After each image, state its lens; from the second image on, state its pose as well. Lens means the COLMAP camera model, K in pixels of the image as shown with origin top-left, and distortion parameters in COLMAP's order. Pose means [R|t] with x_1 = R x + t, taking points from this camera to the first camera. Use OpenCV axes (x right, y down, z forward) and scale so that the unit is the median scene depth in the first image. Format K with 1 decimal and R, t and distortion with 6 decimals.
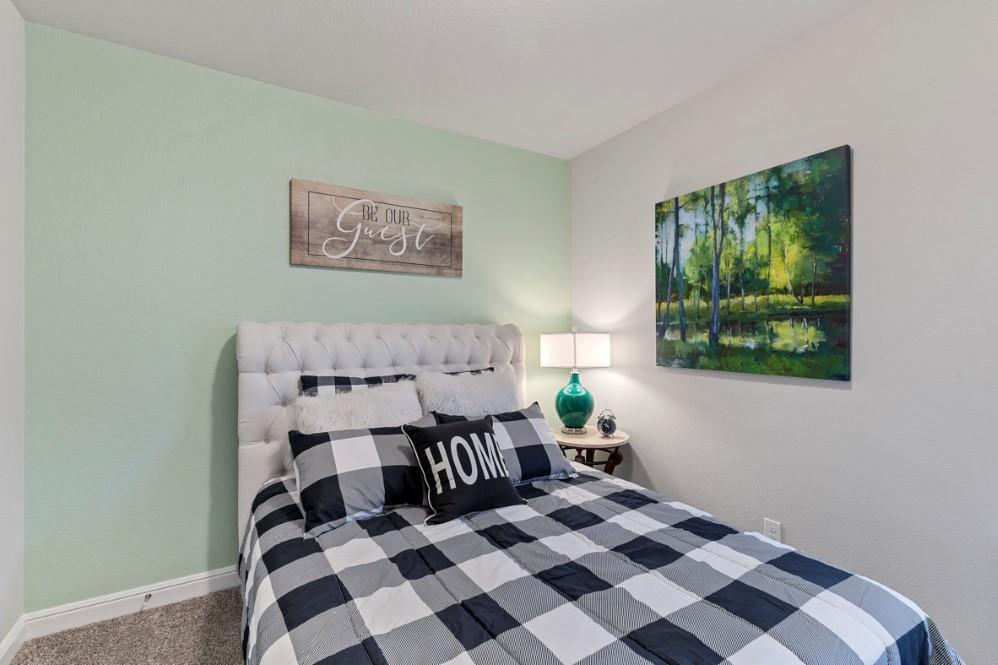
lens RADIAL K [[447.1, 0, 501.3], [0, 447.1, 332.9], [0, 0, 1]] dist [0.002791, -0.000468]
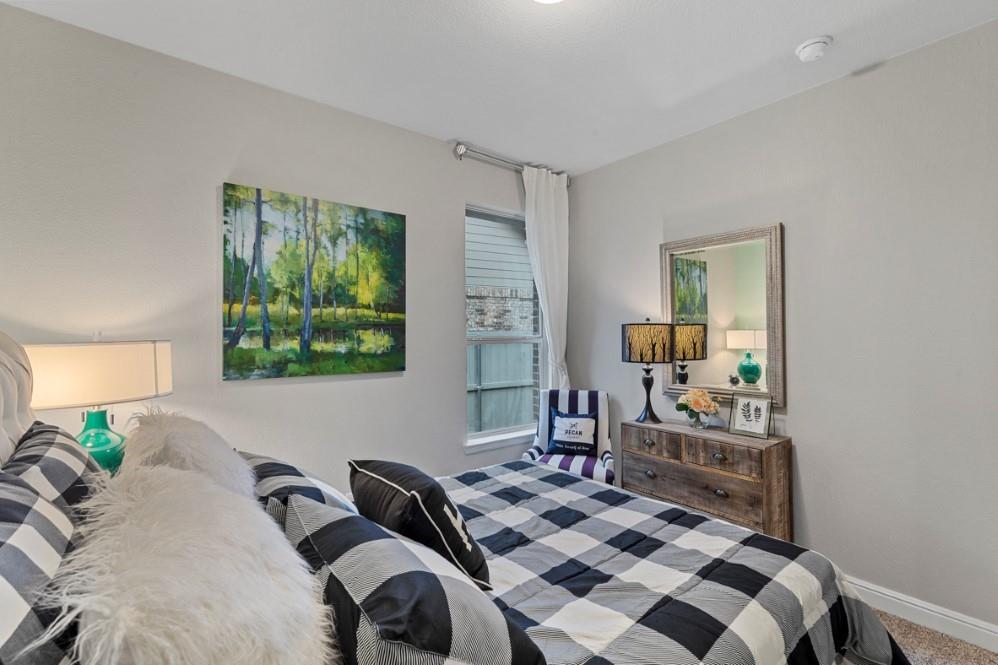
lens RADIAL K [[447.1, 0, 500.4], [0, 447.1, 332.8], [0, 0, 1]] dist [0.002791, -0.000468]
pose [[-0.139326, 0.006925, 0.990222, -0.619689], [0.001762, 0.999976, -0.006745, -0.008341], [-0.990245, 0.000805, -0.139335, 0.713617]]
